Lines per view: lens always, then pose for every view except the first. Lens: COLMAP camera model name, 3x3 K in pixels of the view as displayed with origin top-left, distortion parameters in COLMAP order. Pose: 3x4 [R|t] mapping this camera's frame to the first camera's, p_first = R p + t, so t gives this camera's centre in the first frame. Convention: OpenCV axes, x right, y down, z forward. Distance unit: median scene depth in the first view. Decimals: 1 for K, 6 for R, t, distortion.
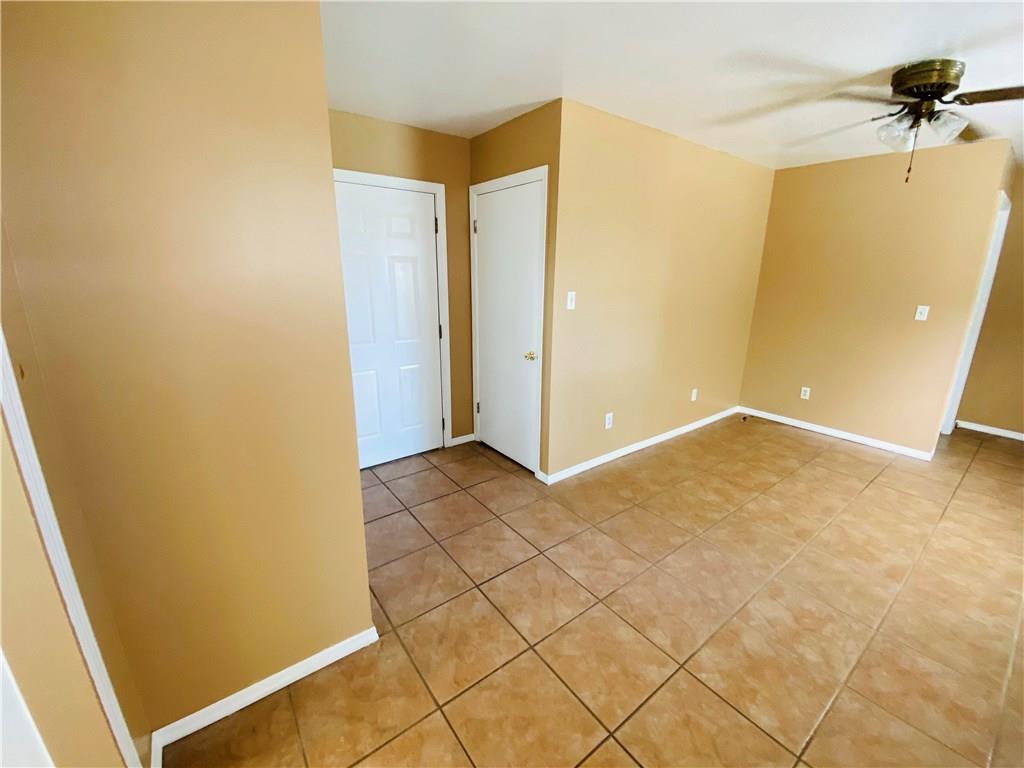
lens RADIAL K [[418.4, 0, 517.3], [0, 418.4, 381.8], [0, 0, 1]] dist [-0.000292, -0.001999]
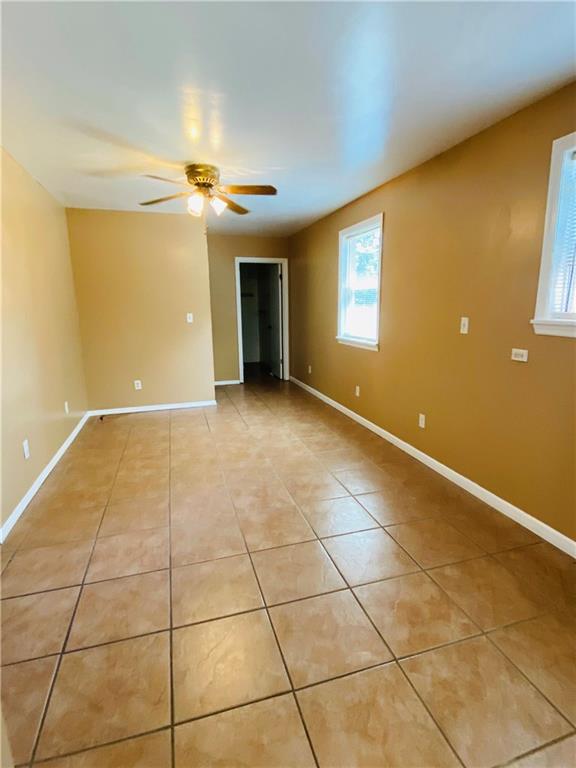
lens RADIAL K [[393.1, 0, 287.8], [0, 393.1, 381.8], [0, 0, 1]] dist [0.013651, -0.002725]
pose [[0.367904, -0.209429, 0.905973, -0.441256], [0.263791, 0.957786, 0.114285, 0.003516], [-0.891662, 0.196941, 0.407618, 0.151065]]
